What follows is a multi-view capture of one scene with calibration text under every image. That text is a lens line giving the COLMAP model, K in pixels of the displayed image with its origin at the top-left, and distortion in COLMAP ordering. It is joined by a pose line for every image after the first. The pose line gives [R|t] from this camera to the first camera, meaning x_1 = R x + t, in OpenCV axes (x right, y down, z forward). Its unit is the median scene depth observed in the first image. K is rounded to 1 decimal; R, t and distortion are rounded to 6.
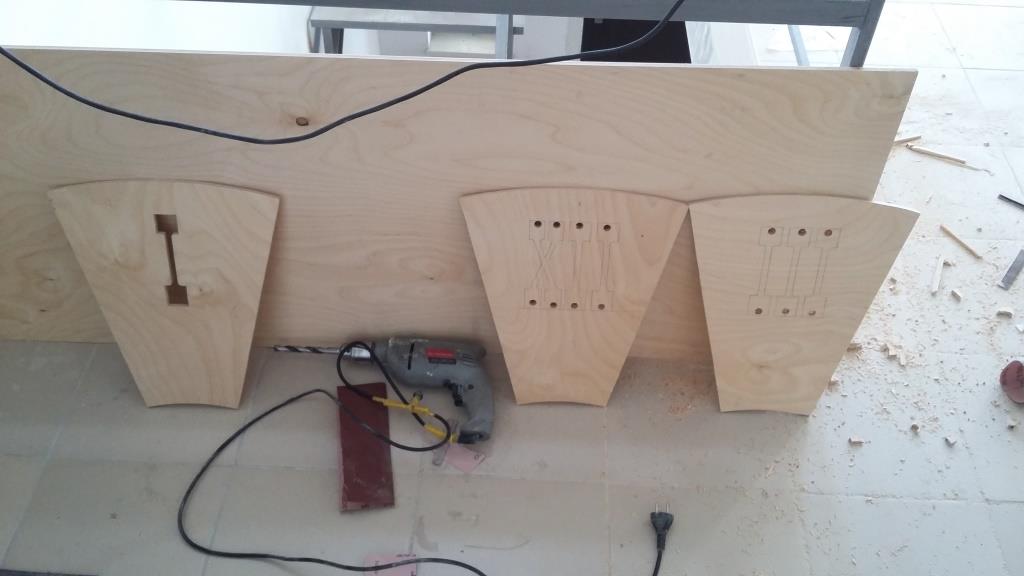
lens RADIAL K [[916.4, 0, 519.2], [0, 916.4, 289.0], [0, 0, 1]] dist [0.019870, -0.039209]
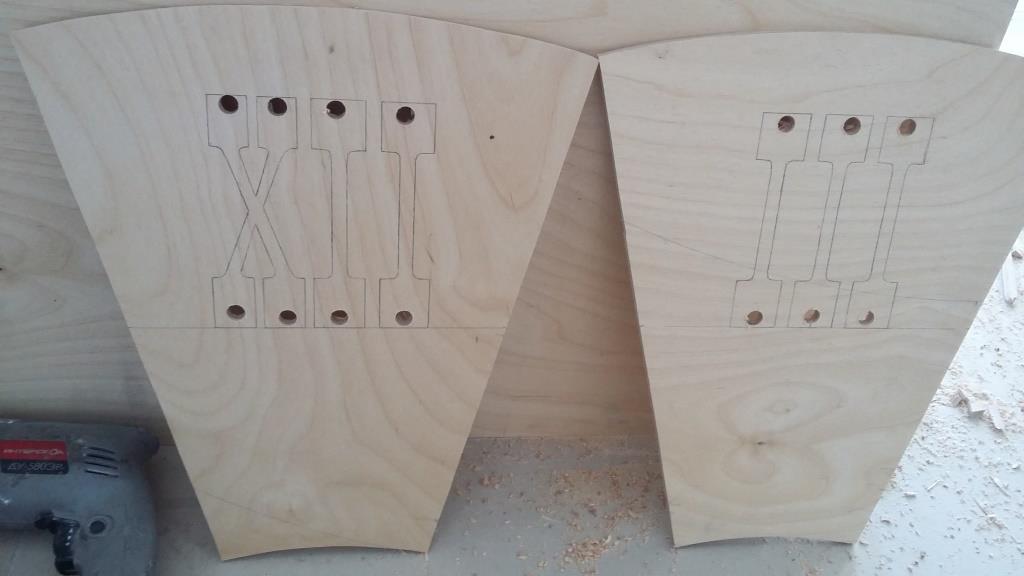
lens RADIAL K [[916.4, 0, 506.4], [0, 916.4, 293.9], [0, 0, 1]] dist [0.019870, -0.039209]
pose [[0.990070, -0.025573, 0.138226, 0.076232], [0.040028, 0.993893, -0.102831, 0.052517], [-0.134752, 0.107343, 0.985048, 0.556363]]
